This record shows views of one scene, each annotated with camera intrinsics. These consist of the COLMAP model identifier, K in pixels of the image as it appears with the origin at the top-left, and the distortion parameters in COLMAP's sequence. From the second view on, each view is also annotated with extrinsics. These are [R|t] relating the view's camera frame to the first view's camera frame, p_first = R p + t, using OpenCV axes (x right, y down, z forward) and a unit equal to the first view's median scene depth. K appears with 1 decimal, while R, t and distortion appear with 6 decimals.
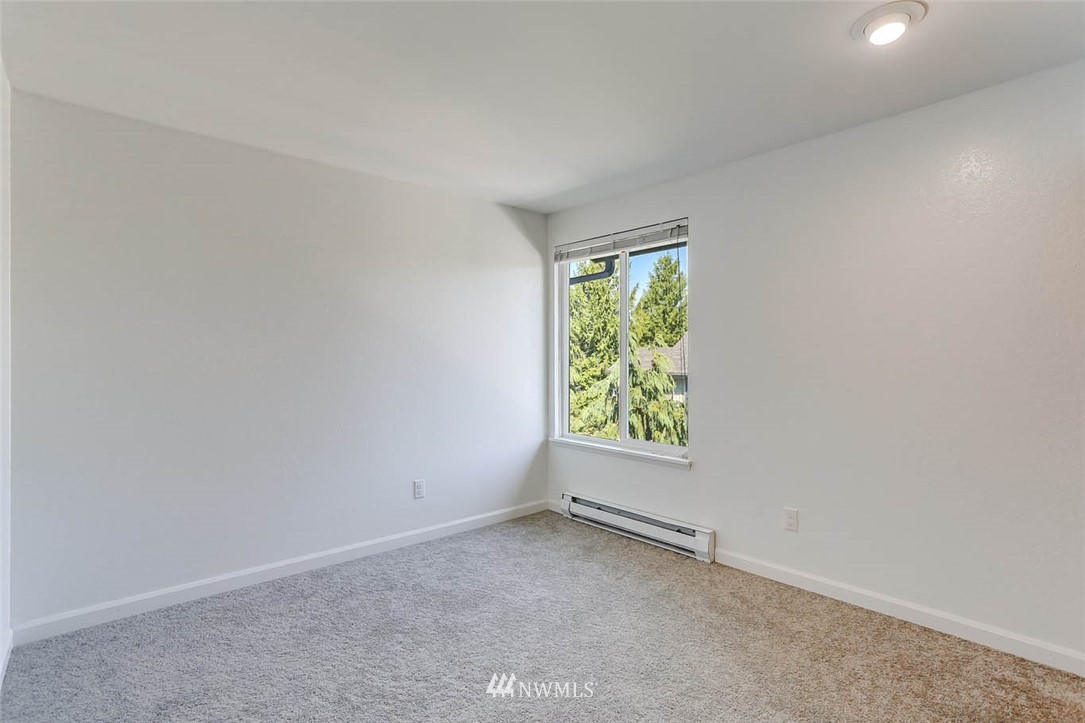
lens RADIAL K [[524.0, 0, 544.5], [0, 524.0, 360.7], [0, 0, 1]] dist [-0.033033, 0.016058]
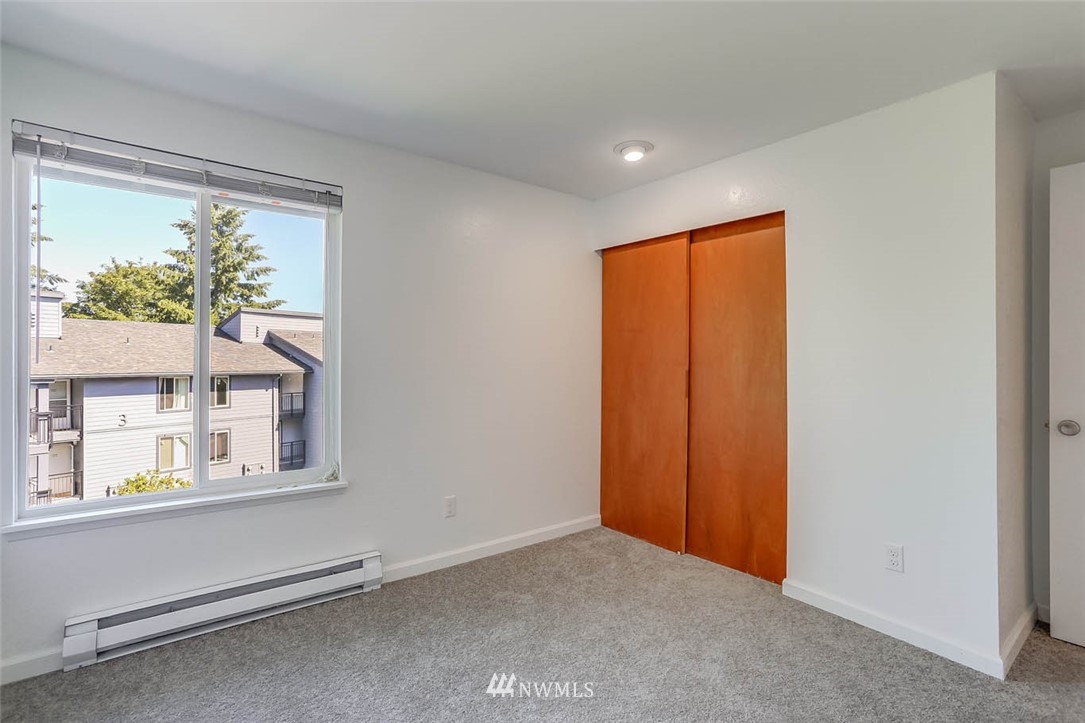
lens RADIAL K [[524.0, 0, 544.2], [0, 524.0, 359.2], [0, 0, 1]] dist [-0.033033, 0.016058]
pose [[0.073212, 0.005000, 0.997304, -0.512900], [0.004481, 0.999976, -0.005343, 0.004057], [-0.997306, 0.004860, 0.073188, 0.611131]]
